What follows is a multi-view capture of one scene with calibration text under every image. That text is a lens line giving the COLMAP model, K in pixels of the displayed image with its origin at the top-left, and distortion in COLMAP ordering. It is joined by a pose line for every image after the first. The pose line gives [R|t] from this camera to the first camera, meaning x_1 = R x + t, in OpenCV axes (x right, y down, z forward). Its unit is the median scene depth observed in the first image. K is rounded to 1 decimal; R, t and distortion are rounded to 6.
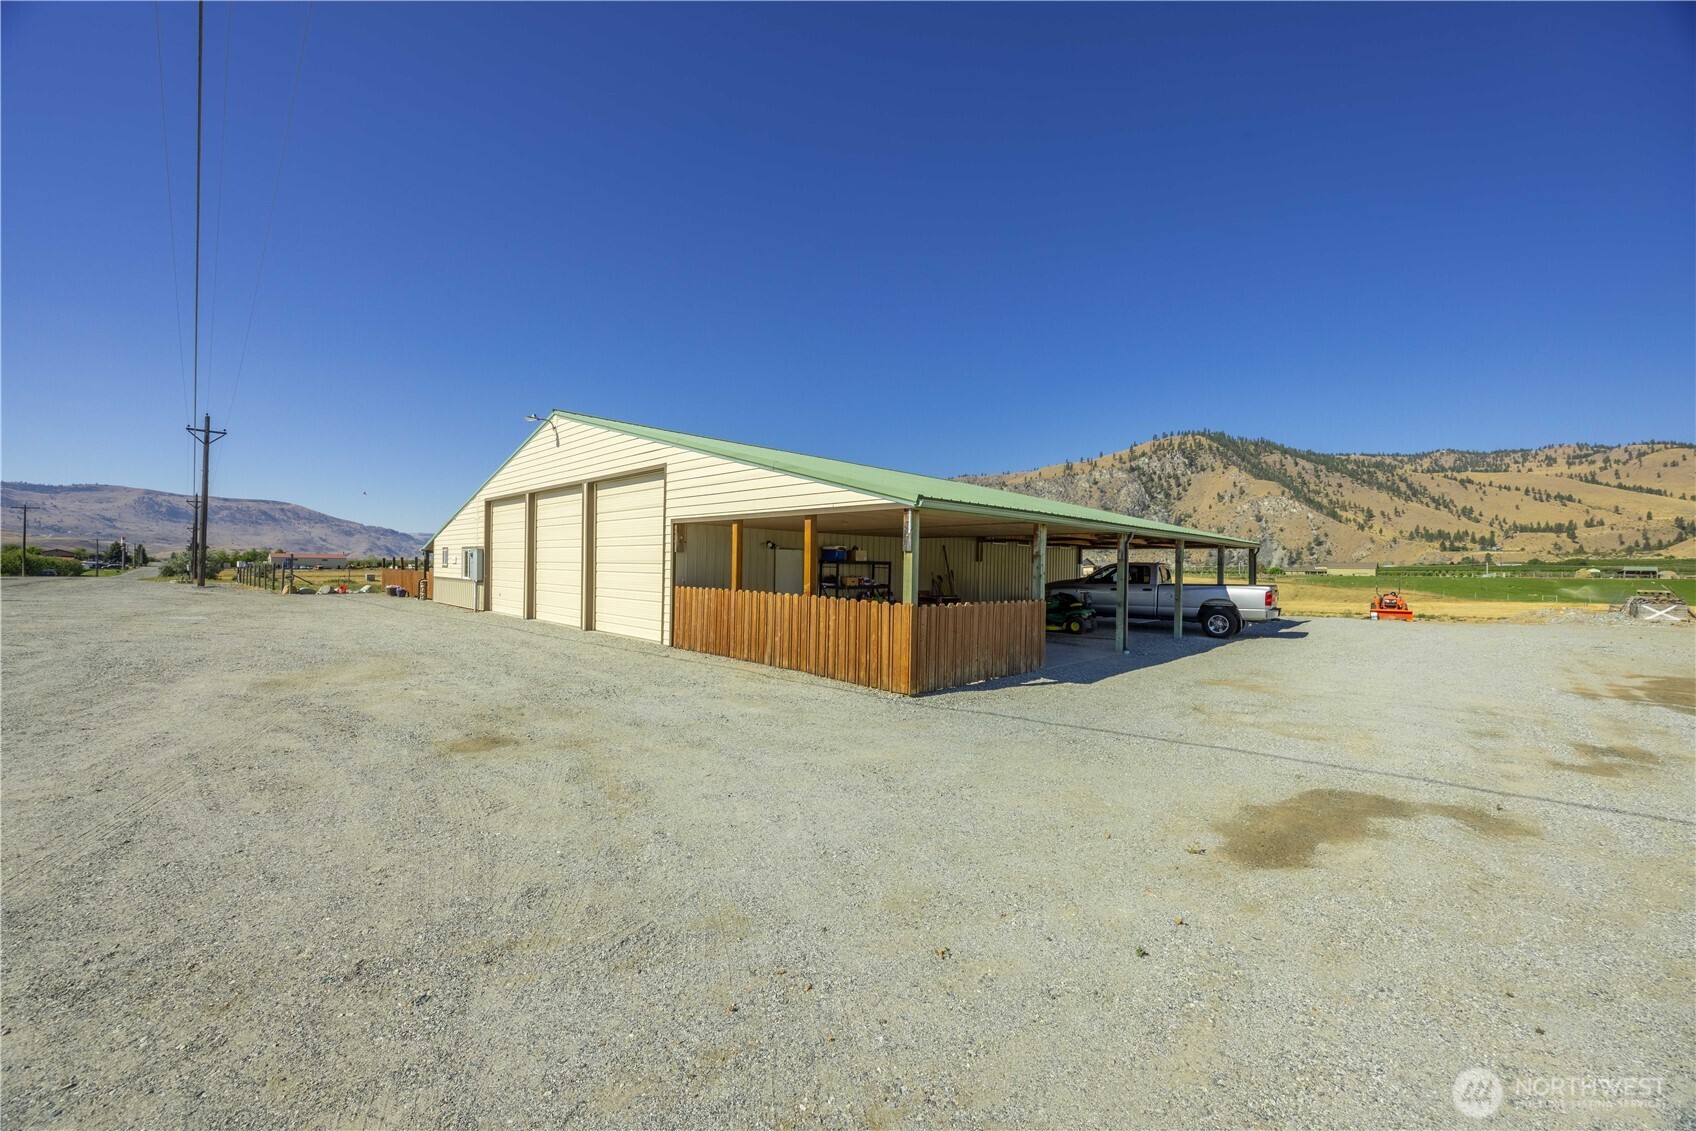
lens RADIAL K [[642.6, 0, 843.3], [0, 642.6, 564.6], [0, 0, 1]] dist [0.001901, 0.000064]
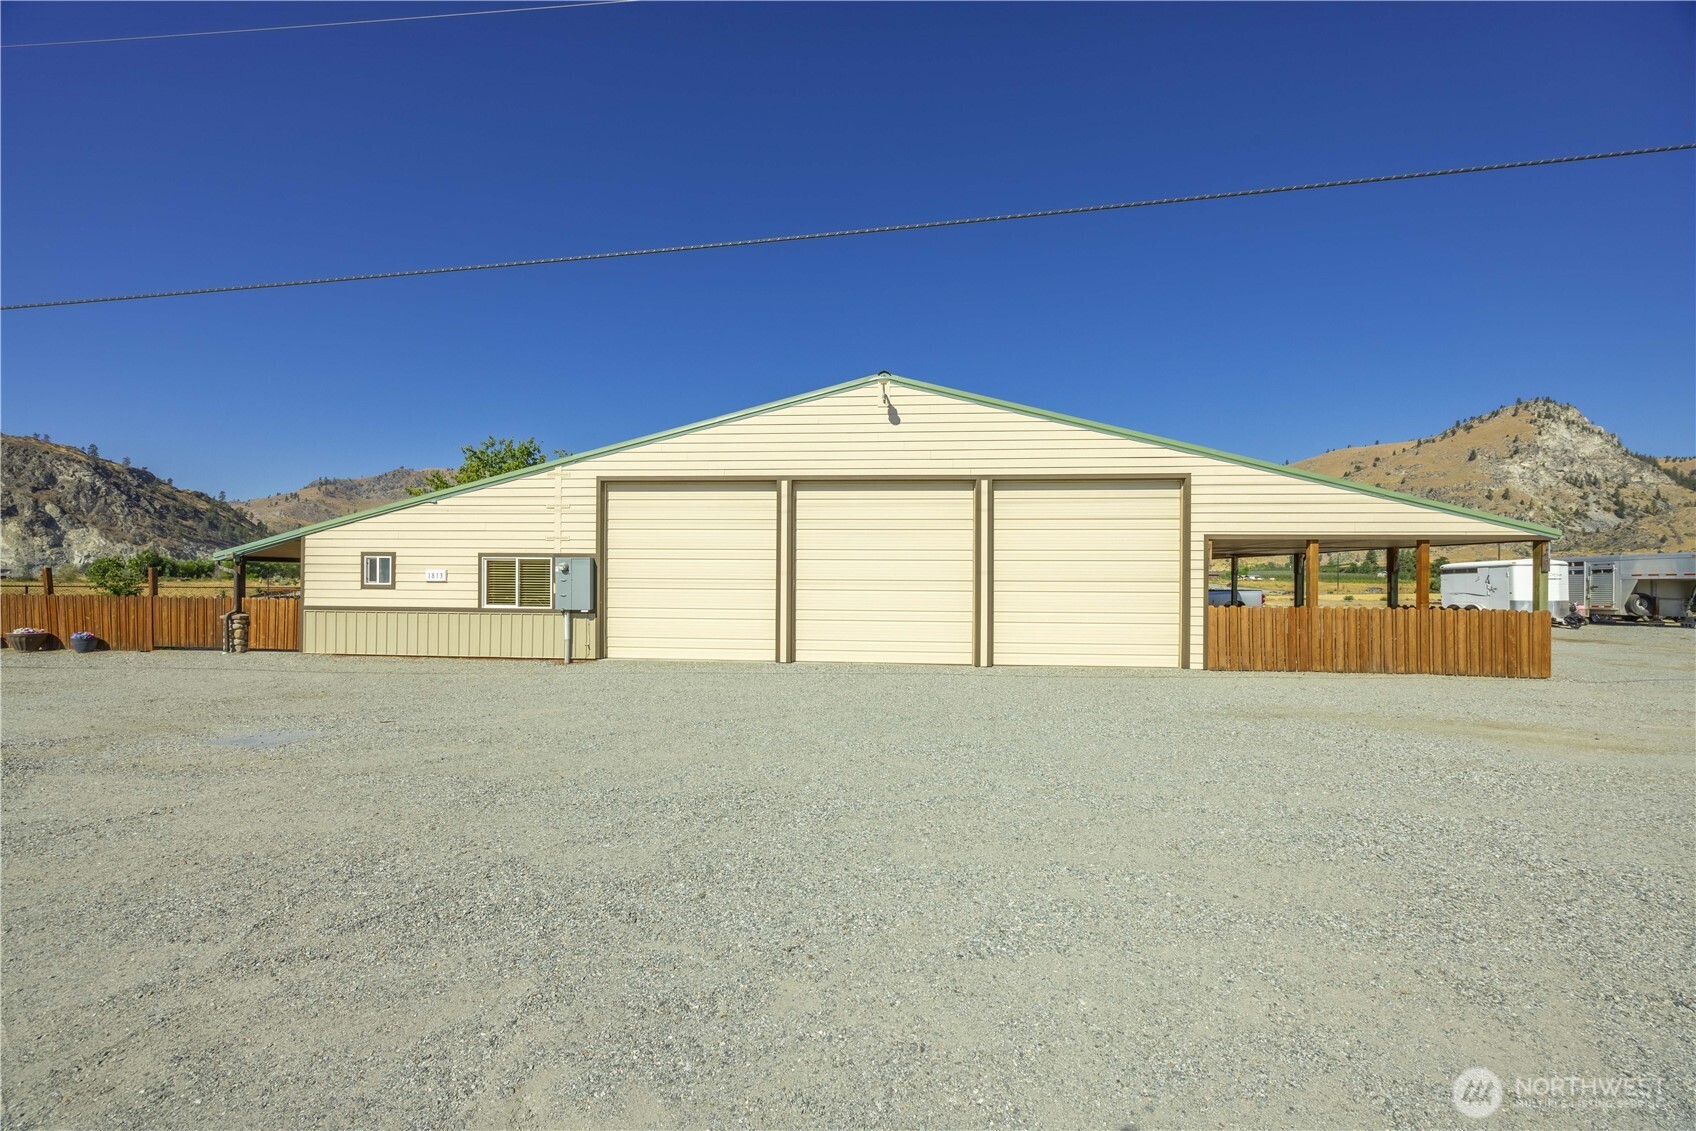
lens RADIAL K [[642.6, 0, 846.1], [0, 642.6, 568.9], [0, 0, 1]] dist [0.001901, 0.000064]
pose [[0.761293, -0.000393, 0.648408, -1.188076], [0.003115, 0.999990, -0.003051, -0.016821], [-0.648401, 0.004343, 0.761287, 0.578466]]
